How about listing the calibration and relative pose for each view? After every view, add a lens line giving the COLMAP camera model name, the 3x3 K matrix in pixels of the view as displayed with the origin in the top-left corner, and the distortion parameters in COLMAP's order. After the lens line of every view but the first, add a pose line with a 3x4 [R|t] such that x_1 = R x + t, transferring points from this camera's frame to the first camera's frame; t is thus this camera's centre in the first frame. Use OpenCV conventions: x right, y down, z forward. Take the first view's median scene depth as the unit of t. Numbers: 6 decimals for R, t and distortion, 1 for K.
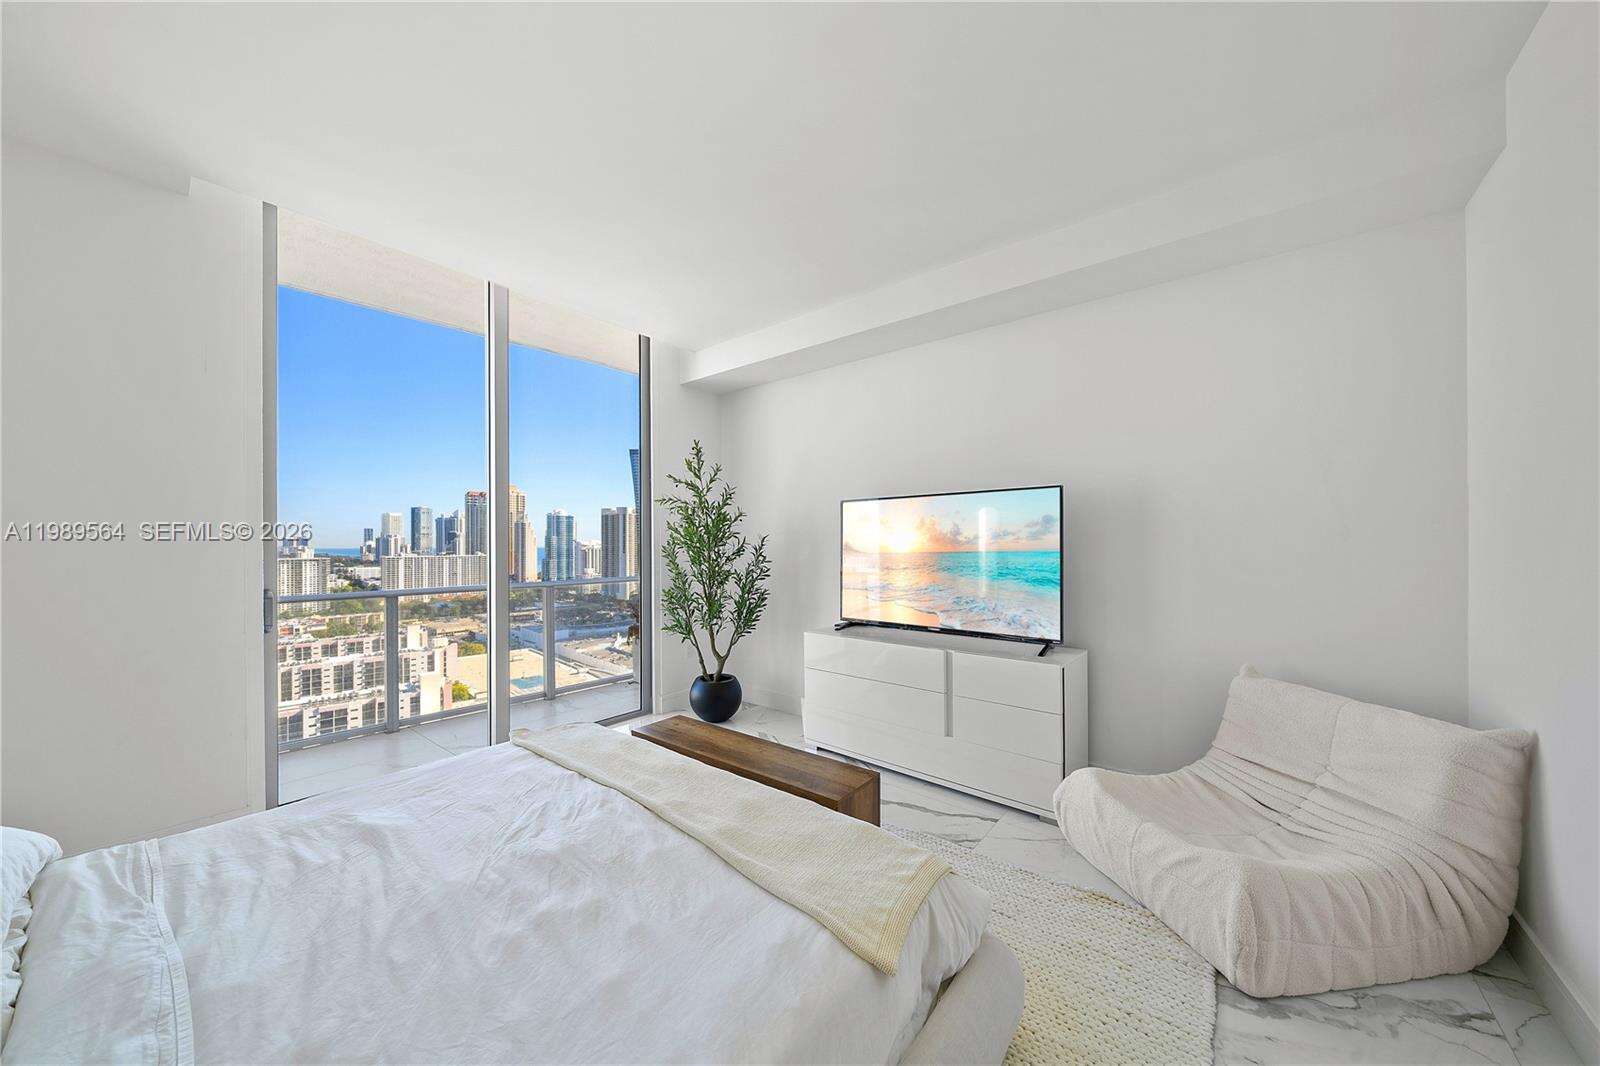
lens RADIAL K [[547.4, 0, 788.9], [0, 547.4, 540.1], [0, 0, 1]] dist [-0.000111, -0.000586]
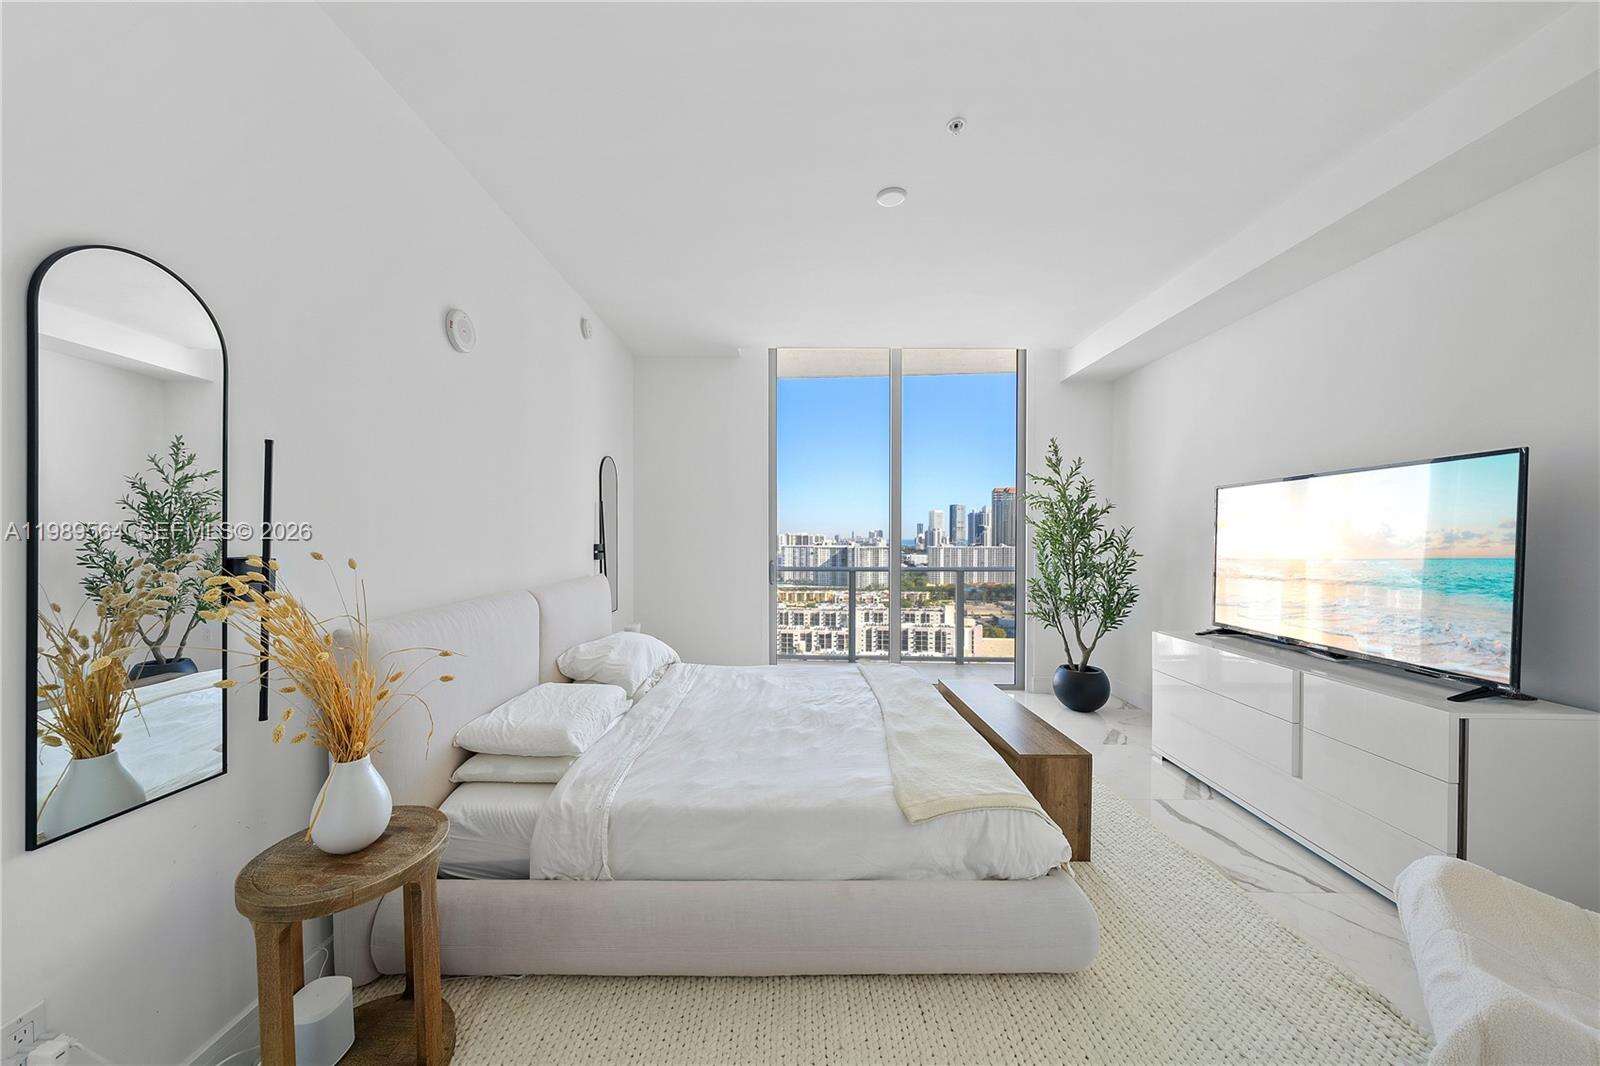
lens RADIAL K [[547.4, 0, 790.6], [0, 547.4, 540.7], [0, 0, 1]] dist [-0.000111, -0.000586]
pose [[0.628591, 0.011182, -0.777656, 0.315121], [0.000065, 0.999896, 0.014430, 0.000250], [0.777736, -0.009121, 0.628525, -0.054729]]
